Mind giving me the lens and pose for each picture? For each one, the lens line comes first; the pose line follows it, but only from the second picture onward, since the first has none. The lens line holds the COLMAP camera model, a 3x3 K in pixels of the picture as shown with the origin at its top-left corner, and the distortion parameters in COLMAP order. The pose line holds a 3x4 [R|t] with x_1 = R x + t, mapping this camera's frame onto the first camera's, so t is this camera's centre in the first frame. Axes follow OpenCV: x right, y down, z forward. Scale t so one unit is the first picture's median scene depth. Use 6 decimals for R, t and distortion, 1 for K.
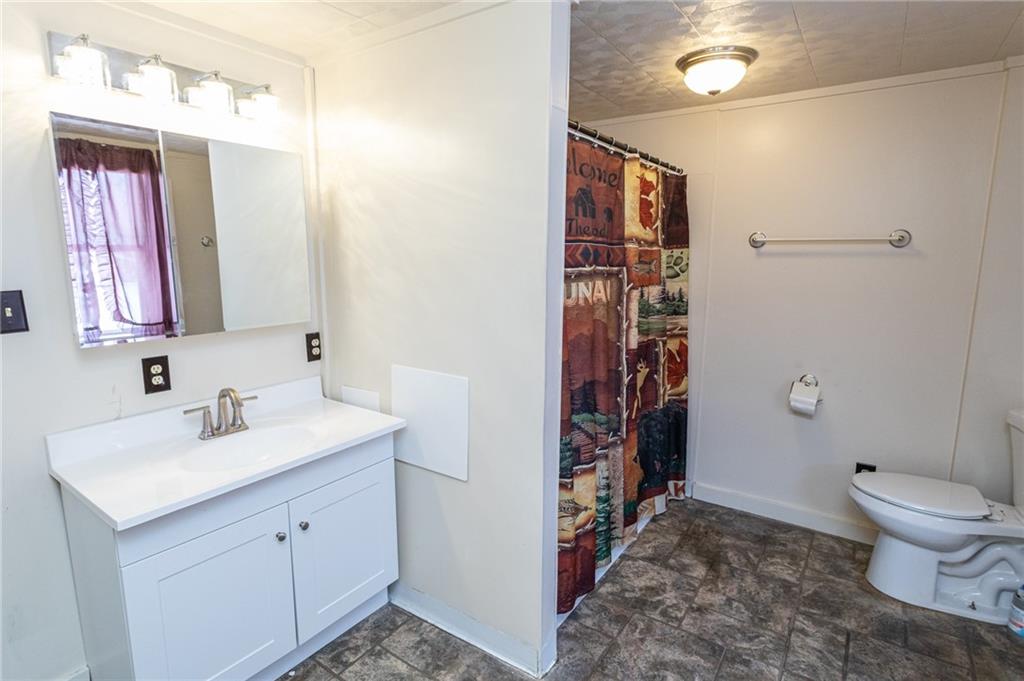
lens RADIAL K [[521.7, 0, 515.9], [0, 521.7, 338.0], [0, 0, 1]] dist [-0.000006, 0.000630]
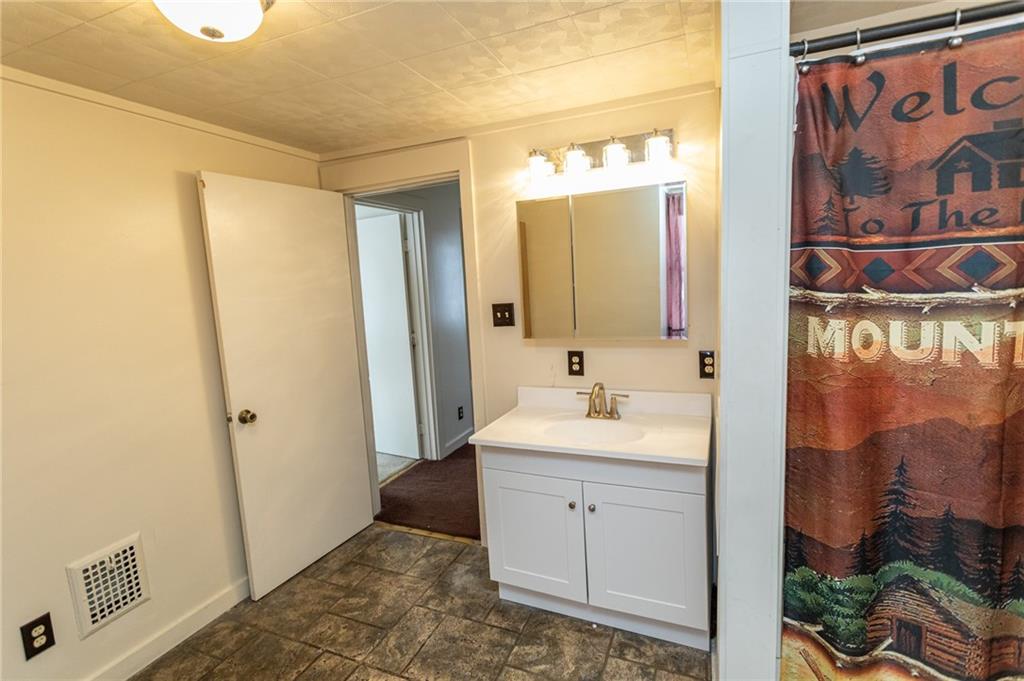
lens RADIAL K [[482.6, 0, 501.4], [0, 482.6, 339.1], [0, 0, 1]] dist [0.001927, 0.000541]
pose [[0.188865, 0.109560, -0.975872, 0.477437], [-0.107034, 0.990133, 0.090446, -0.079569], [0.976152, 0.087370, 0.198728, 0.445699]]
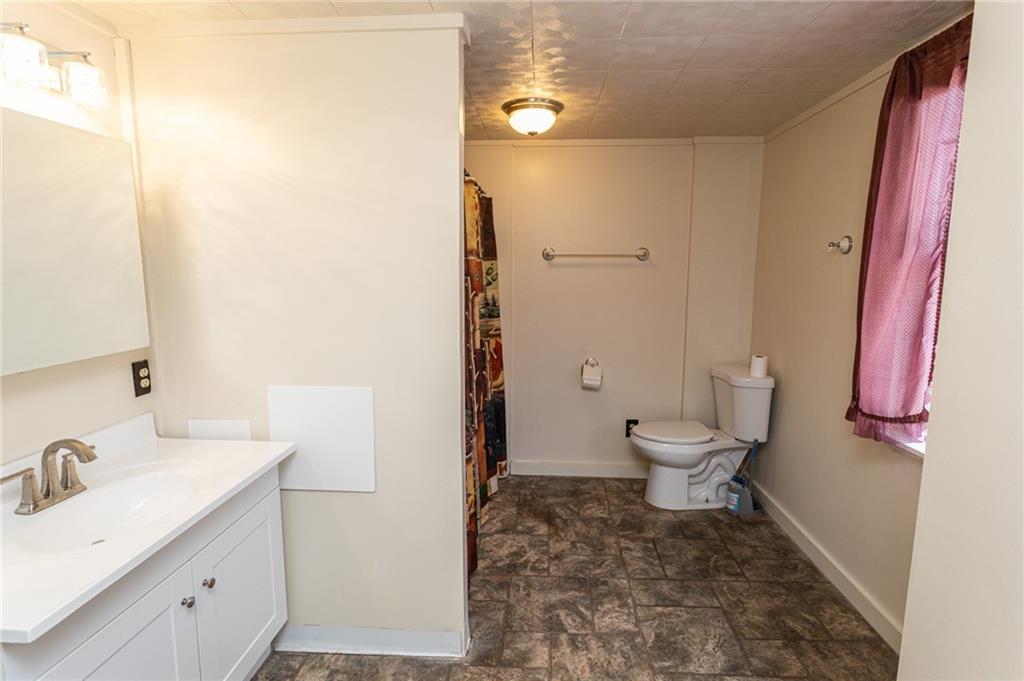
lens RADIAL K [[510.8, 0, 508.0], [0, 510.8, 338.5], [0, 0, 1]] dist [0.001056, 0.000456]
pose [[0.856509, -0.073149, 0.510922, -0.320310], [0.082535, 0.996579, 0.004319, -0.000763], [-0.509490, 0.038469, 0.859616, 0.017101]]
